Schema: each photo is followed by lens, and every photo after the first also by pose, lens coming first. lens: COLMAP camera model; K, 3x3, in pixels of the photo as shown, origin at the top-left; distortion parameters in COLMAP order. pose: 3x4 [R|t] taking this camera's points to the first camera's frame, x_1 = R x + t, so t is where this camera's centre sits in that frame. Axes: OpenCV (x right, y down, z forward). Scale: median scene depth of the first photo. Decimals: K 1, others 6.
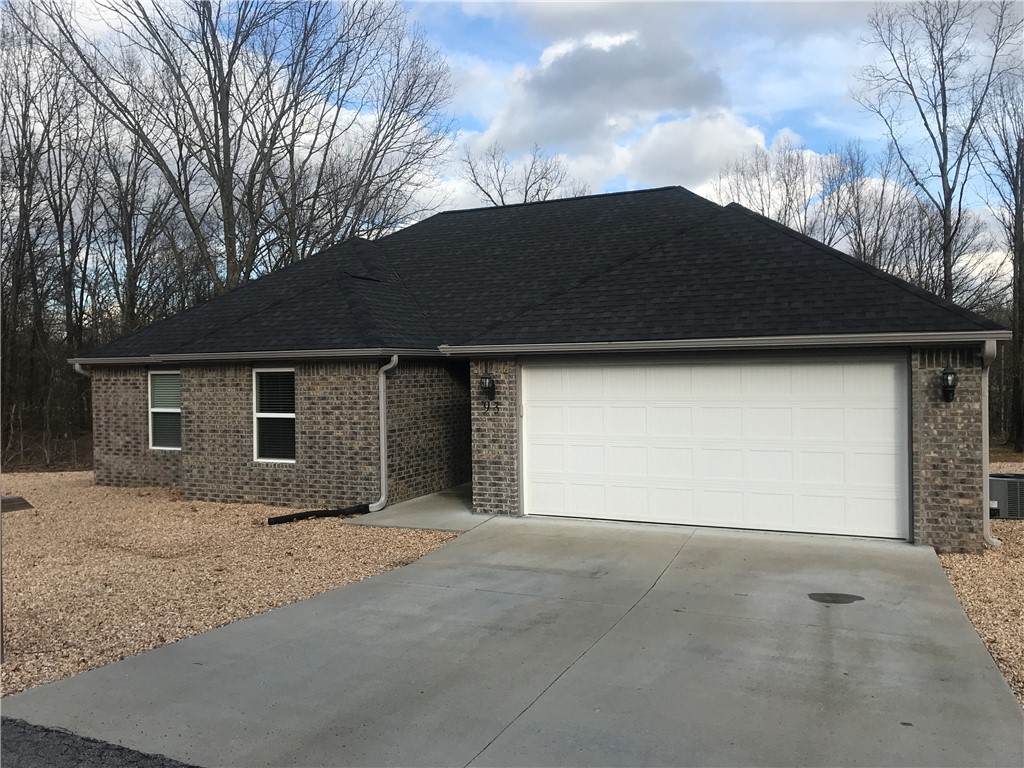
lens RADIAL K [[839.3, 0, 512.0], [0, 839.3, 384.0], [0, 0, 1]] dist [0.037947, -0.010054]
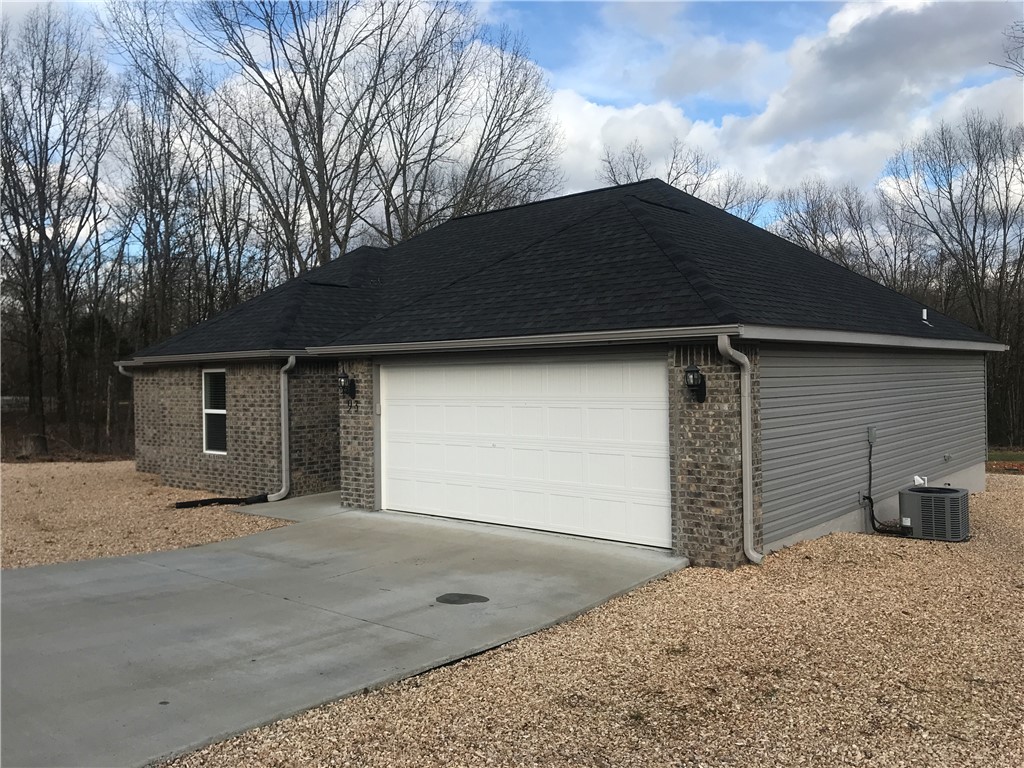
lens RADIAL K [[848.4, 0, 512.0], [0, 848.4, 384.0], [0, 0, 1]] dist [0.007099, -0.002201]
pose [[0.958898, 0.001585, -0.283747, 0.441083], [-0.002308, 0.999995, -0.002214, 0.002726], [0.283742, 0.002778, 0.958897, 0.041718]]
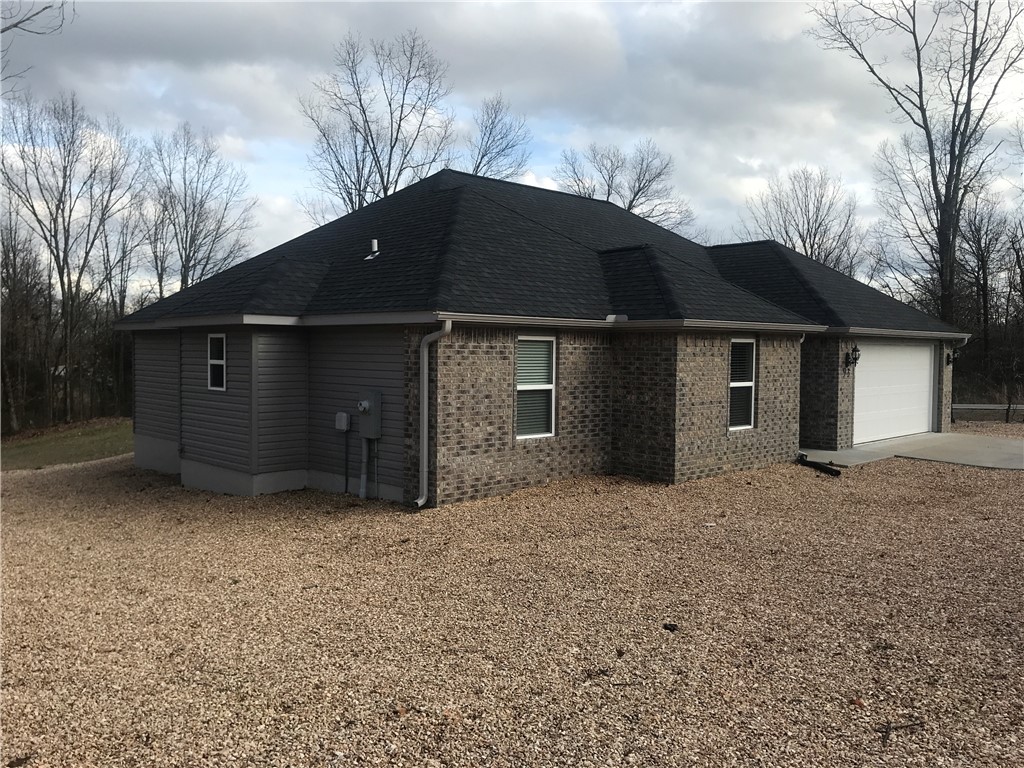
lens RADIAL K [[848.4, 0, 512.0], [0, 848.4, 384.0], [0, 0, 1]] dist [0.007099, -0.002201]
pose [[0.368733, -0.022093, 0.929273, -1.463952], [0.001507, 0.999730, 0.023170, 0.012967], [-0.929534, -0.007143, 0.368667, 0.943962]]
